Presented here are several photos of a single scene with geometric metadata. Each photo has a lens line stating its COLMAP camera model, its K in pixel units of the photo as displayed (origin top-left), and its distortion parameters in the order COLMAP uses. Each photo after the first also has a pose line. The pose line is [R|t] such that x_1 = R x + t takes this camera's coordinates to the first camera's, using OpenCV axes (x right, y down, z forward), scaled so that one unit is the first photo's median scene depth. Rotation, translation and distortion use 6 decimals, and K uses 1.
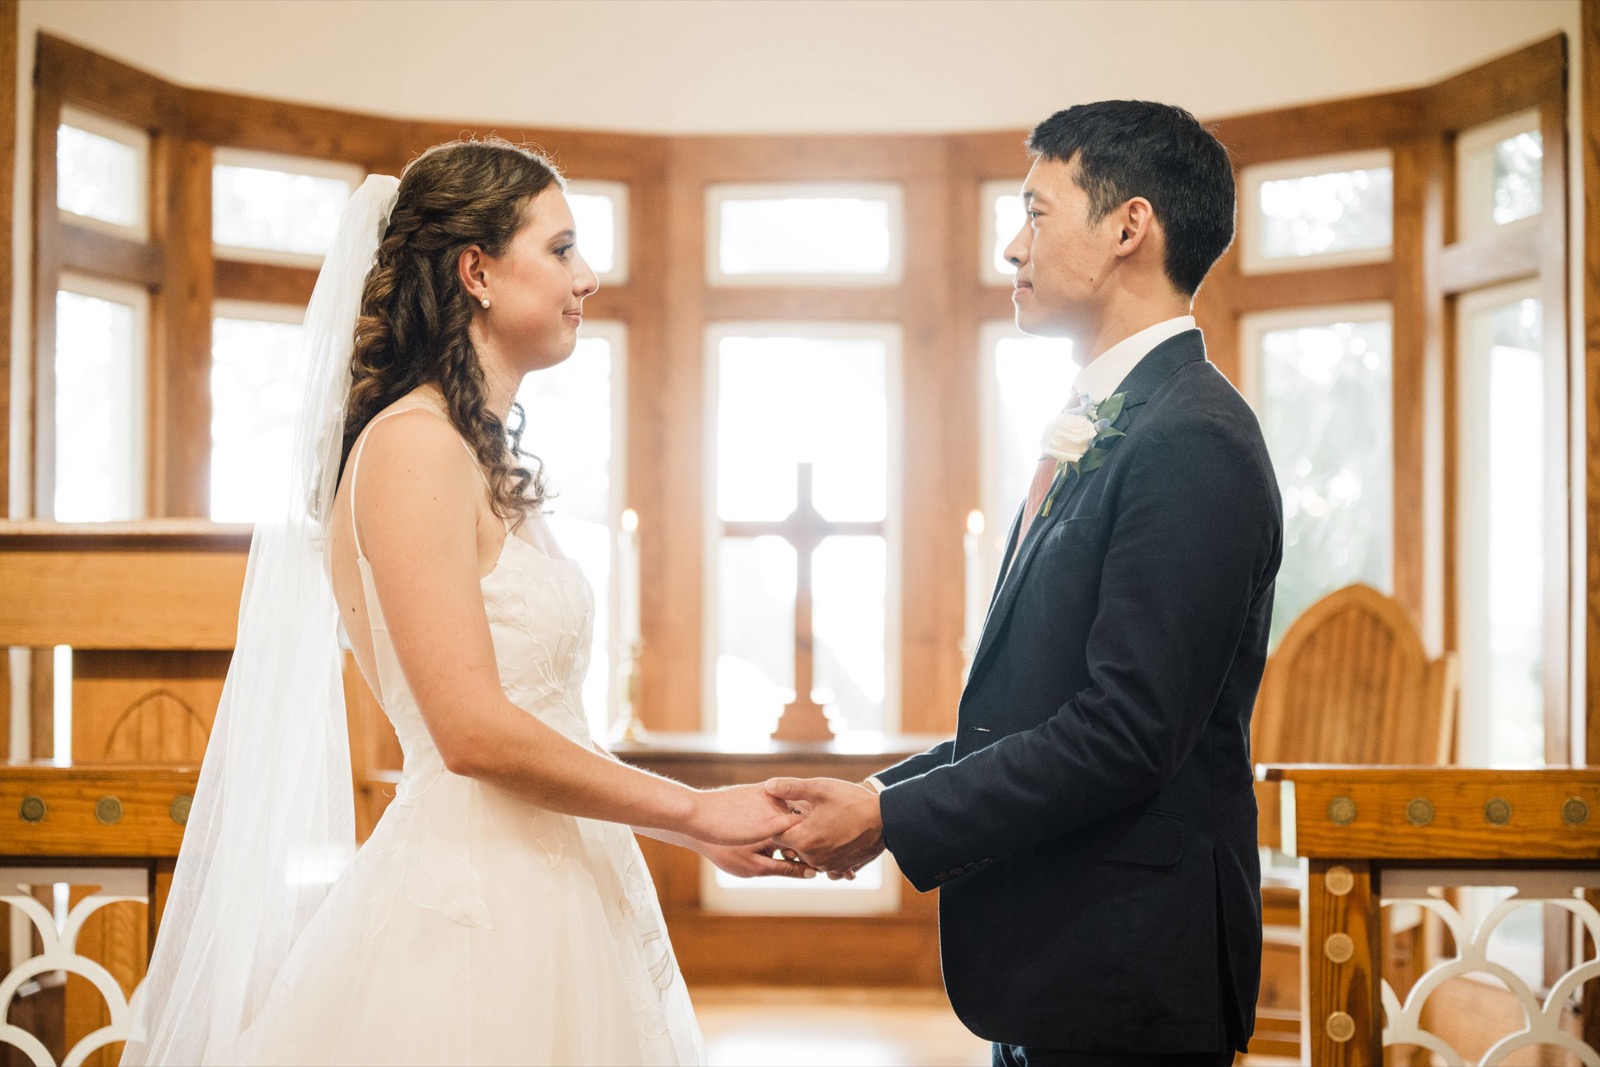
lens RADIAL K [[3238.8, 0, 800.0], [0, 3238.8, 533.5], [0, 0, 1]] dist [0.021271, -0.403103]
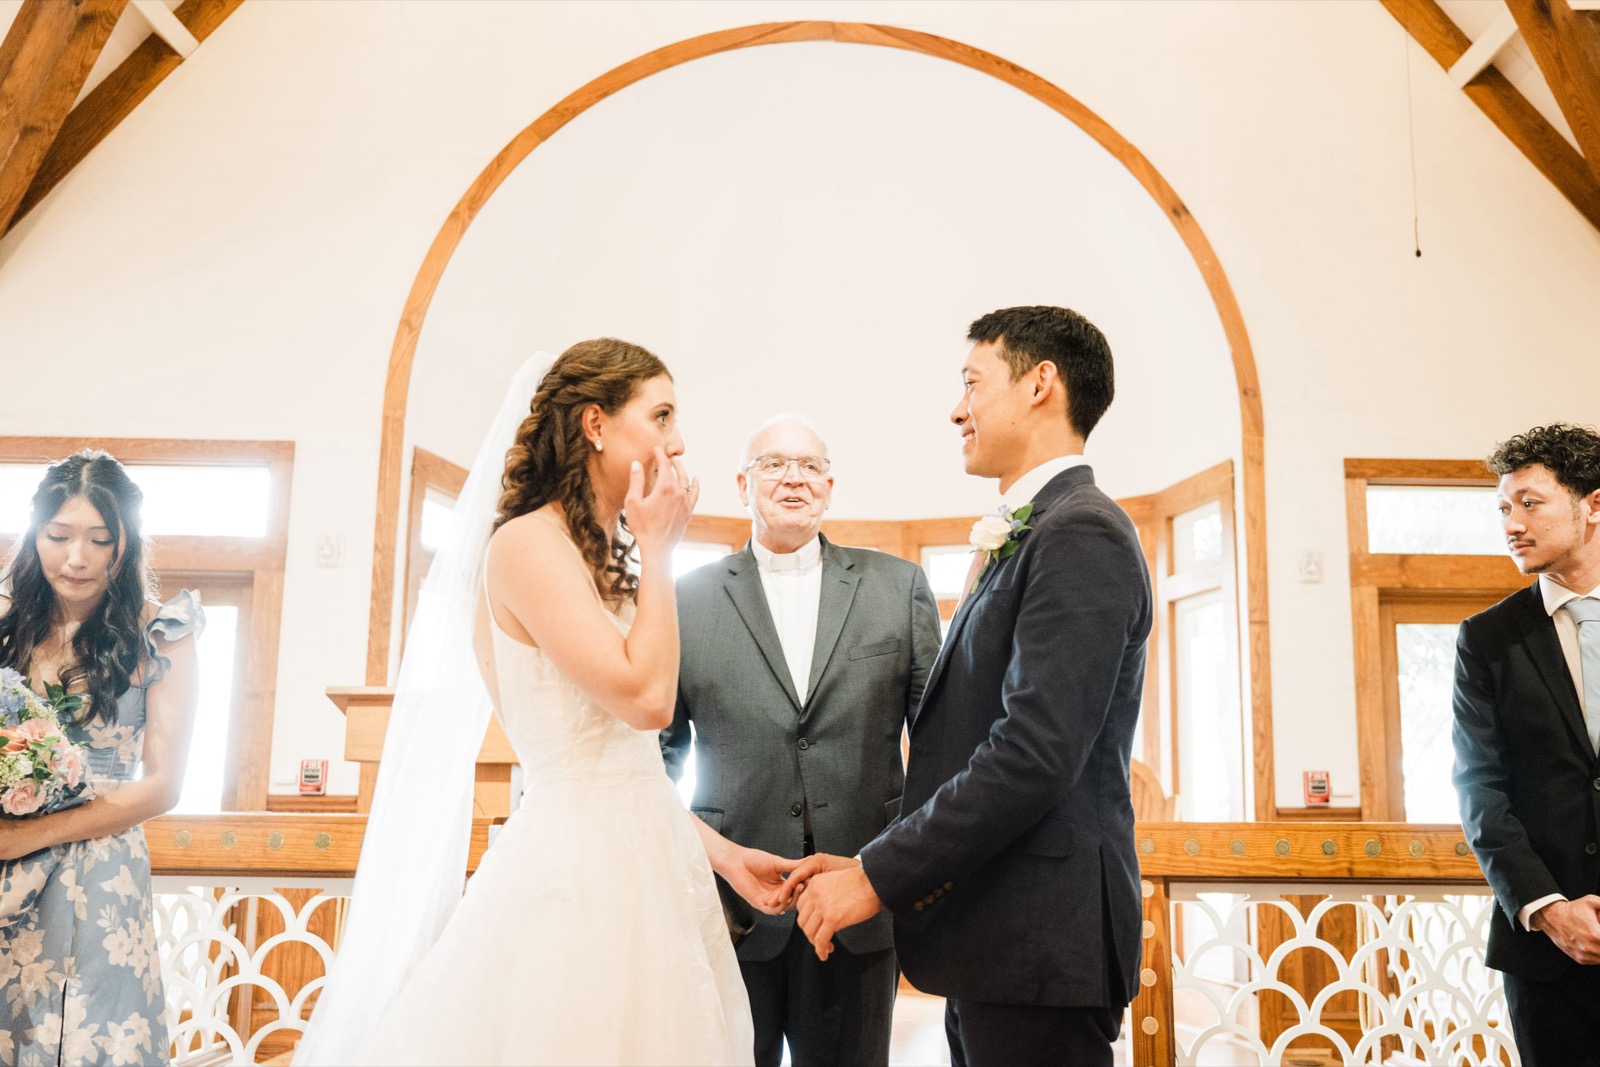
lens RADIAL K [[1571.9, 0, 883.9], [0, 1571.9, 536.7], [0, 0, 1]] dist [-0.013789, -0.012166]
pose [[0.999403, 0.010697, 0.032863, 0.004905], [-0.005590, 0.988403, -0.151753, 0.042634], [-0.034105, 0.151478, 0.987872, 0.153230]]
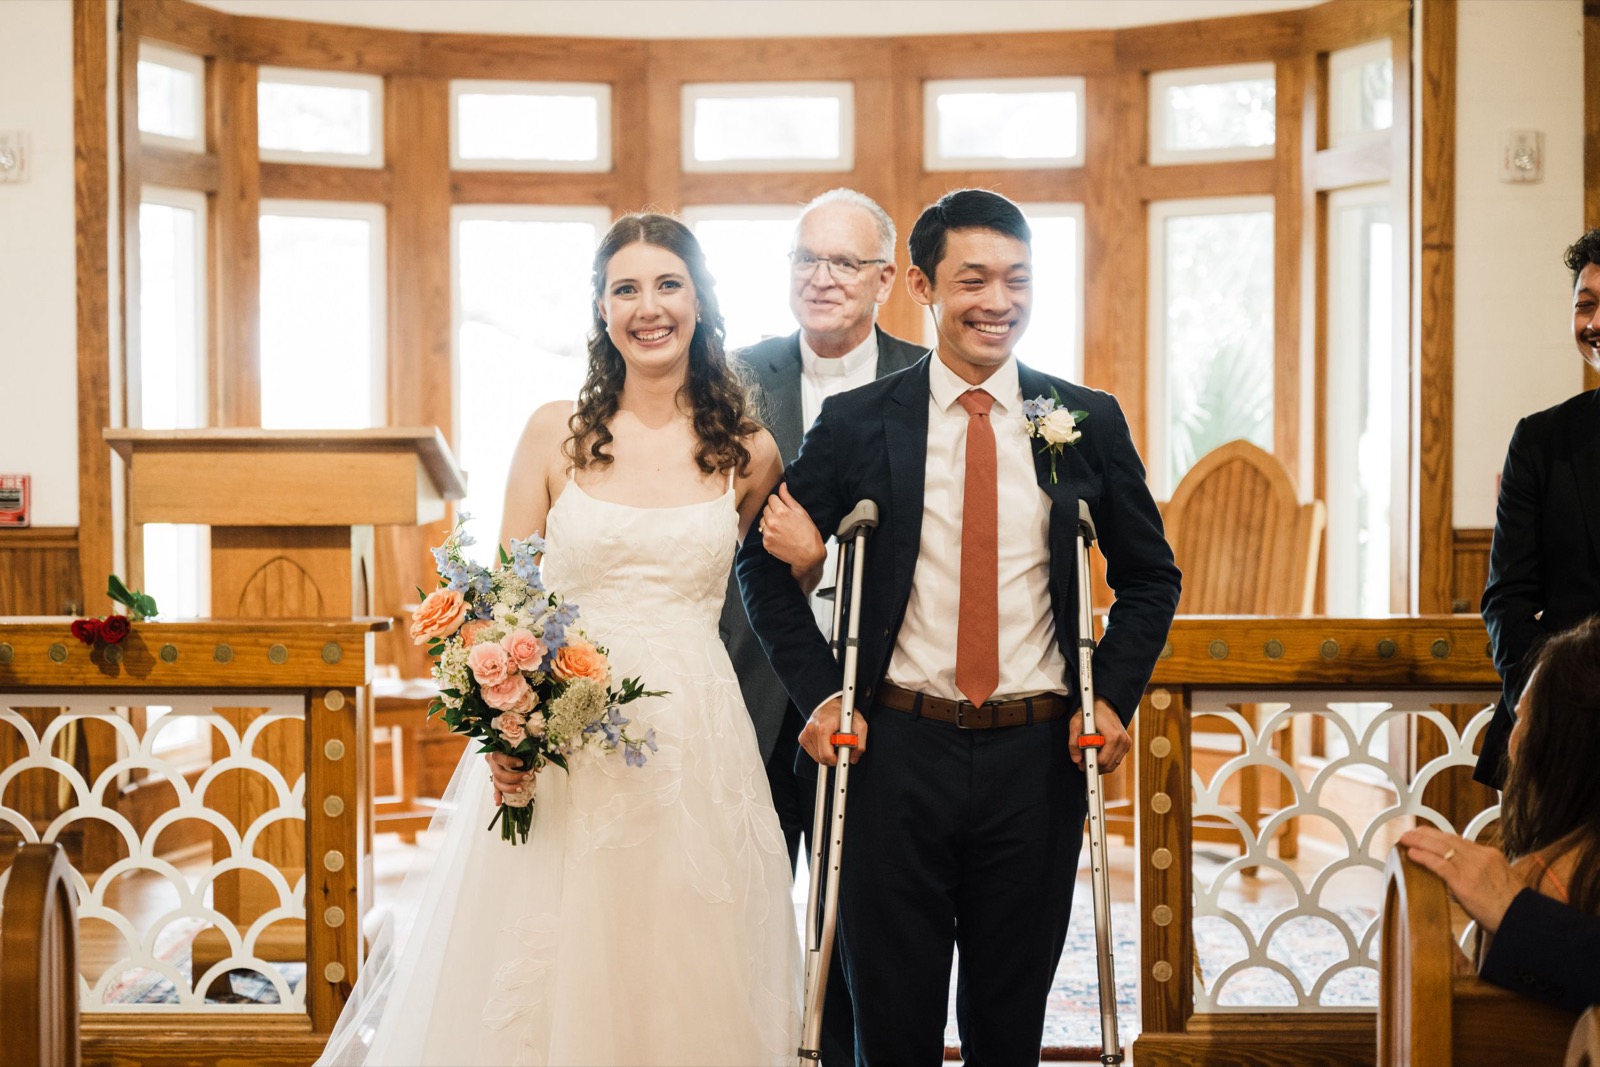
lens RADIAL K [[3524.2, 0, 717.8], [0, 3524.2, 538.5], [0, 0, 1]] dist [0.013485, -0.266864]
pose [[0.999920, -0.005882, -0.011223, -0.005313], [0.006614, 0.997773, 0.066368, -0.052738], [0.010807, -0.066437, 0.997732, -0.422555]]
